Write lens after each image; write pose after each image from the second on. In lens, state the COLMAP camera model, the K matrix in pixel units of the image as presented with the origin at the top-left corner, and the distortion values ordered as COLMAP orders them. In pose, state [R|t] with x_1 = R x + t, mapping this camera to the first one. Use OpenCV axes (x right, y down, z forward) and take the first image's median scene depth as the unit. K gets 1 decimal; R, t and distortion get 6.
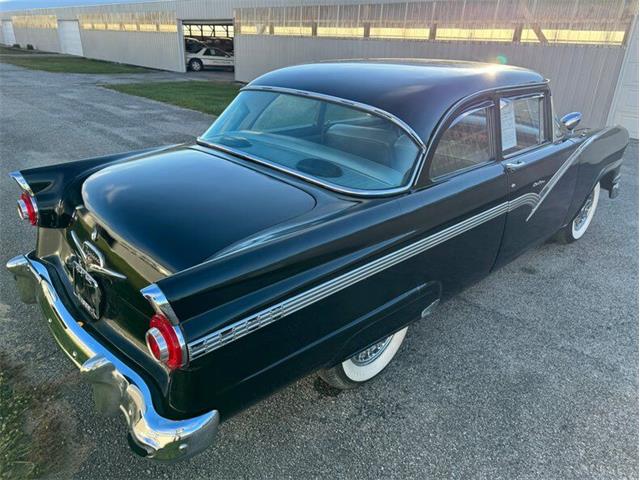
lens RADIAL K [[448.1, 0, 322.6], [0, 448.1, 236.6], [0, 0, 1]] dist [0.039617, -0.037462]
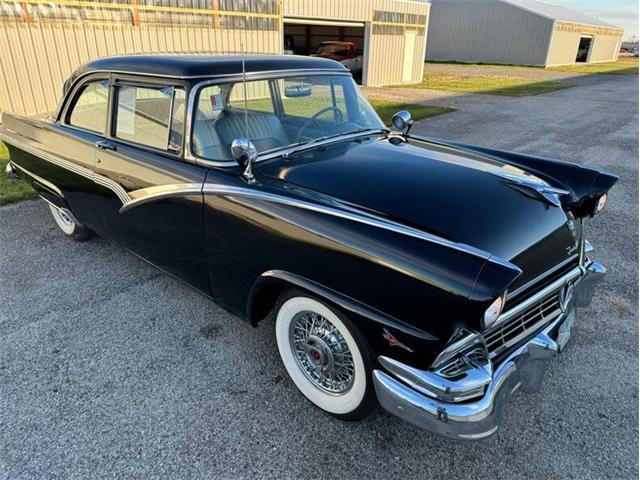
lens RADIAL K [[448.1, 0, 321.5], [0, 448.1, 235.7], [0, 0, 1]] dist [0.039617, -0.037462]
pose [[0.088903, 0.395297, -0.914241, 1.758133], [-0.405642, 0.852678, 0.329233, -0.610434], [0.909698, 0.341585, 0.236154, 1.502929]]
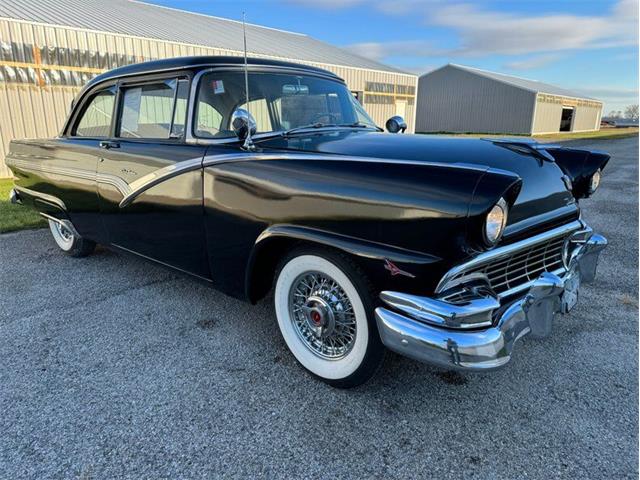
lens RADIAL K [[448.1, 0, 319.2], [0, 448.1, 240.7], [0, 0, 1]] dist [0.039617, -0.037462]
pose [[0.093469, 0.254458, -0.962556, 1.829430], [-0.392675, 0.897841, 0.199220, -0.416703], [0.914915, 0.359350, 0.183840, 1.577981]]
